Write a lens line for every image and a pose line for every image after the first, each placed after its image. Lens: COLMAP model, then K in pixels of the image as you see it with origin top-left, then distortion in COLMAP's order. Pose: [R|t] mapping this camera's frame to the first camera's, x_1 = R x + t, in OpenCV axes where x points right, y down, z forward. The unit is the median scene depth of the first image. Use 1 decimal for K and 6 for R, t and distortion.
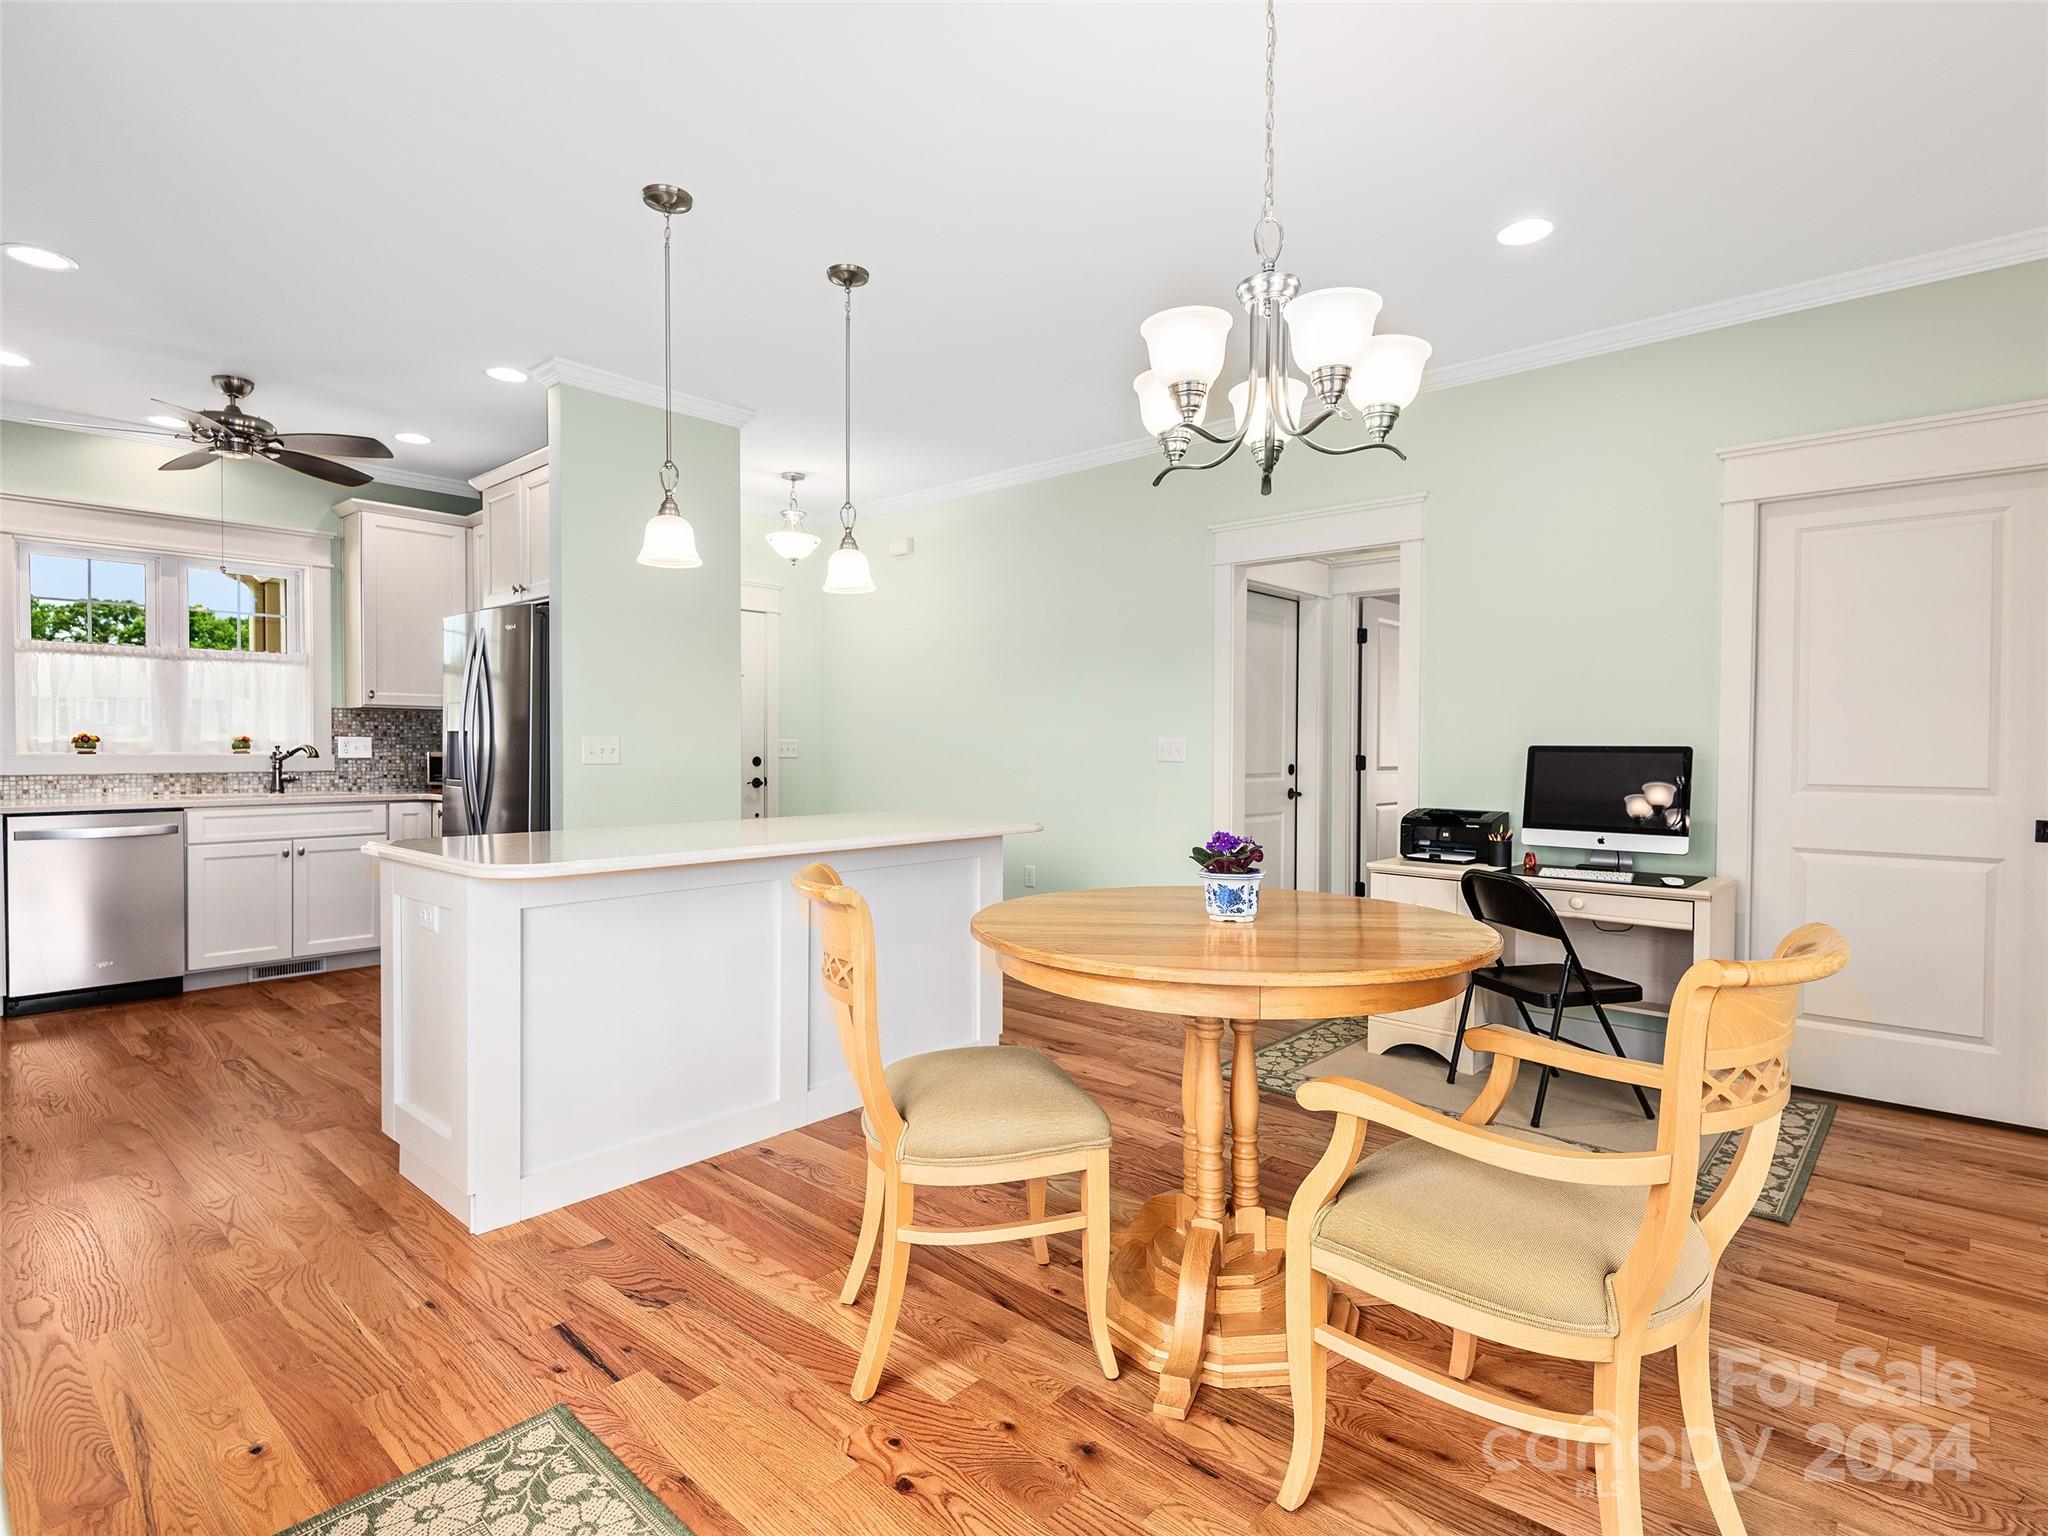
lens RADIAL K [[1047.6, 0, 1024.0], [0, 1047.6, 768.0], [0, 0, 1]] dist [-0.000013, 0.000016]
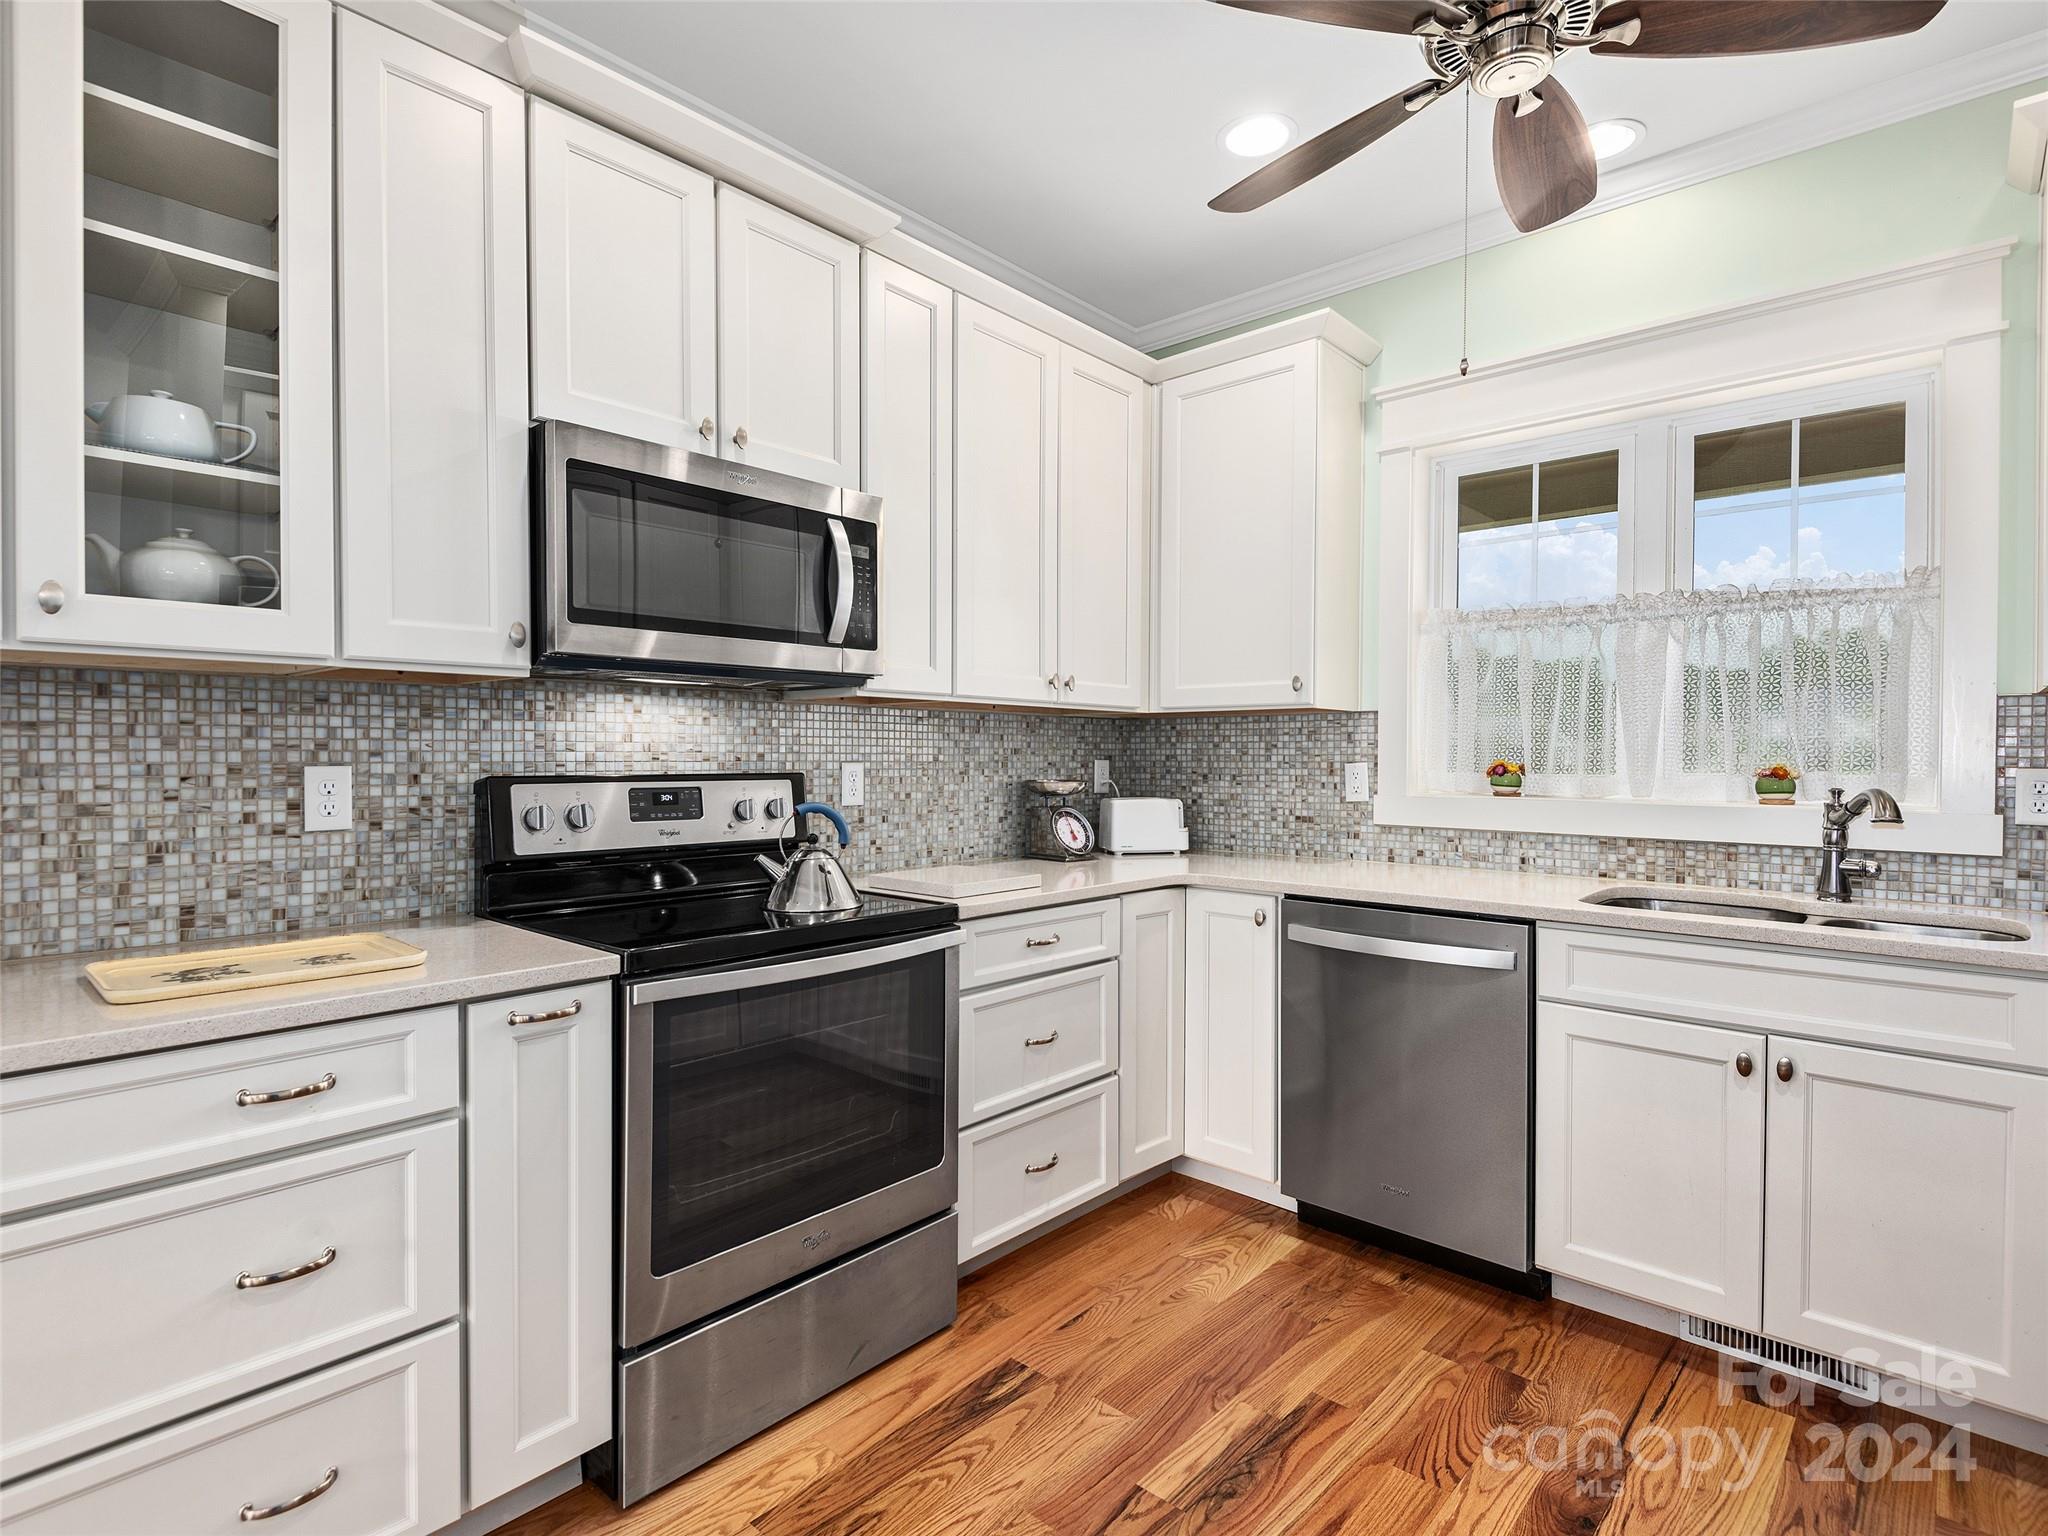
lens RADIAL K [[1047.6, 0, 1024.0], [0, 1047.6, 768.0], [0, 0, 1]] dist [-0.000013, 0.000016]
pose [[0.000906, 0.011903, -0.999929, -0.306924], [-0.027065, 0.999563, 0.011874, -0.028156], [0.999633, 0.027052, 0.001228, 0.718762]]
